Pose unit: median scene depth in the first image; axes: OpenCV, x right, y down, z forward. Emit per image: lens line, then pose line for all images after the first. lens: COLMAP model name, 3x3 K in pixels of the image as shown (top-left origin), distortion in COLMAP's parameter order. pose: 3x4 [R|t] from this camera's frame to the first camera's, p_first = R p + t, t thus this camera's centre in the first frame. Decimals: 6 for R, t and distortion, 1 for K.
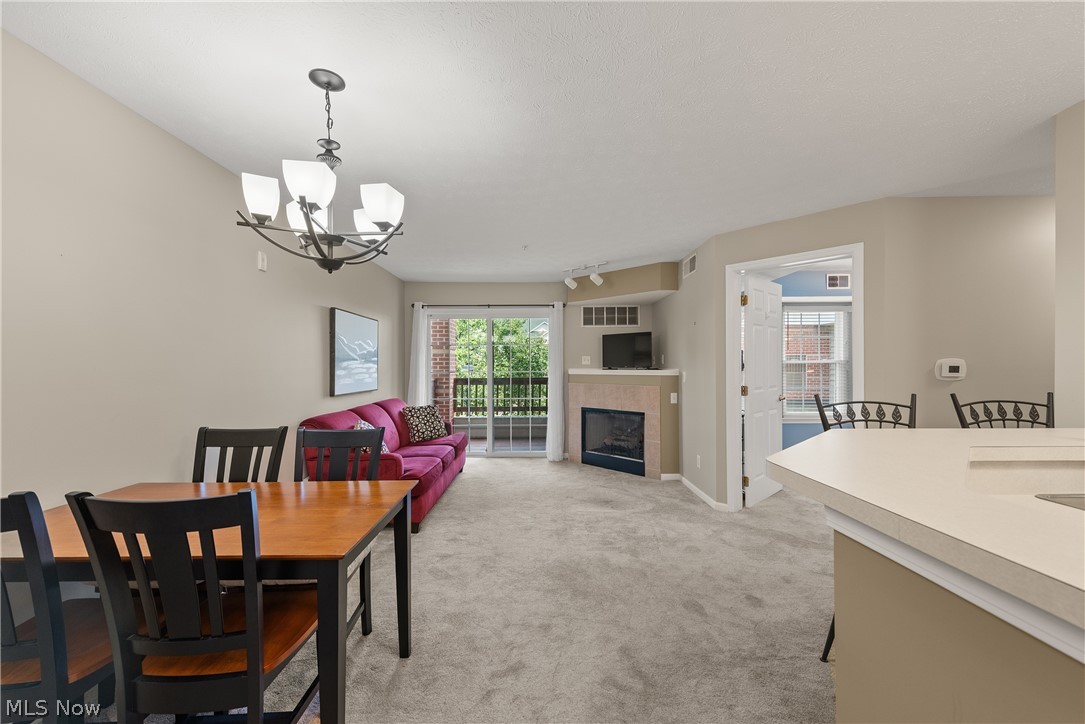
lens RADIAL K [[433.3, 0, 540.3], [0, 433.3, 364.2], [0, 0, 1]] dist [0.002897, -0.000386]
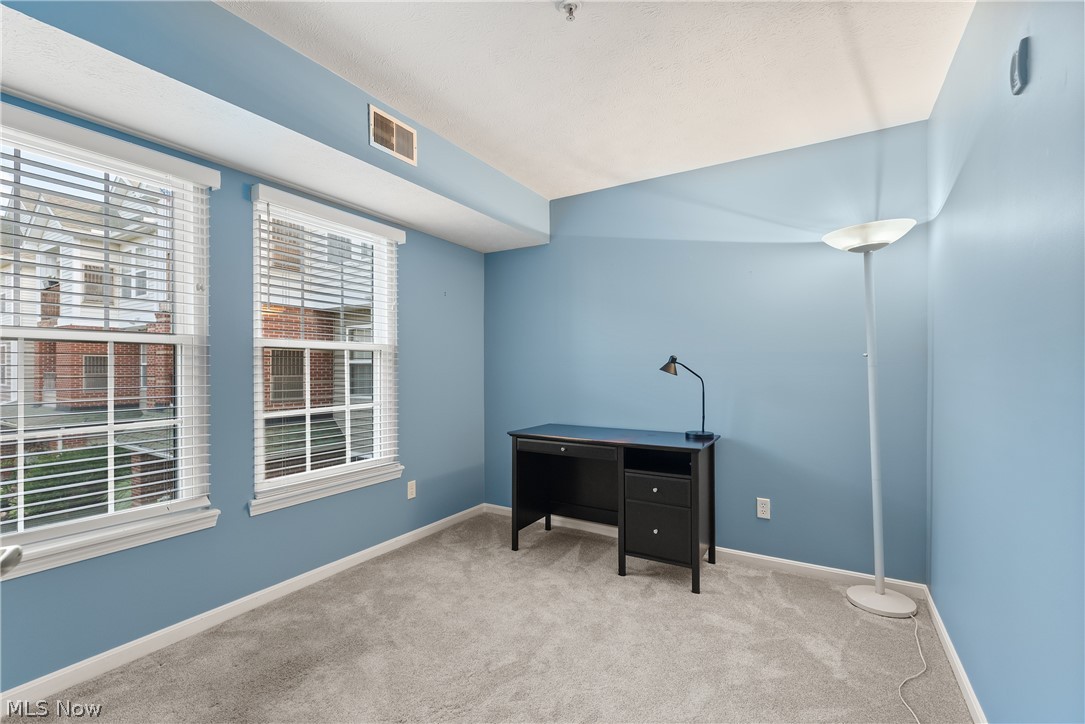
lens RADIAL K [[477.5, 0, 539.4], [0, 477.5, 361.6], [0, 0, 1]] dist [0.001010, -0.003203]
pose [[0.529496, 0.006422, 0.848288, 0.425638], [0.000642, 0.999968, -0.007972, 0.013424], [-0.848312, 0.004766, 0.529475, 0.716779]]
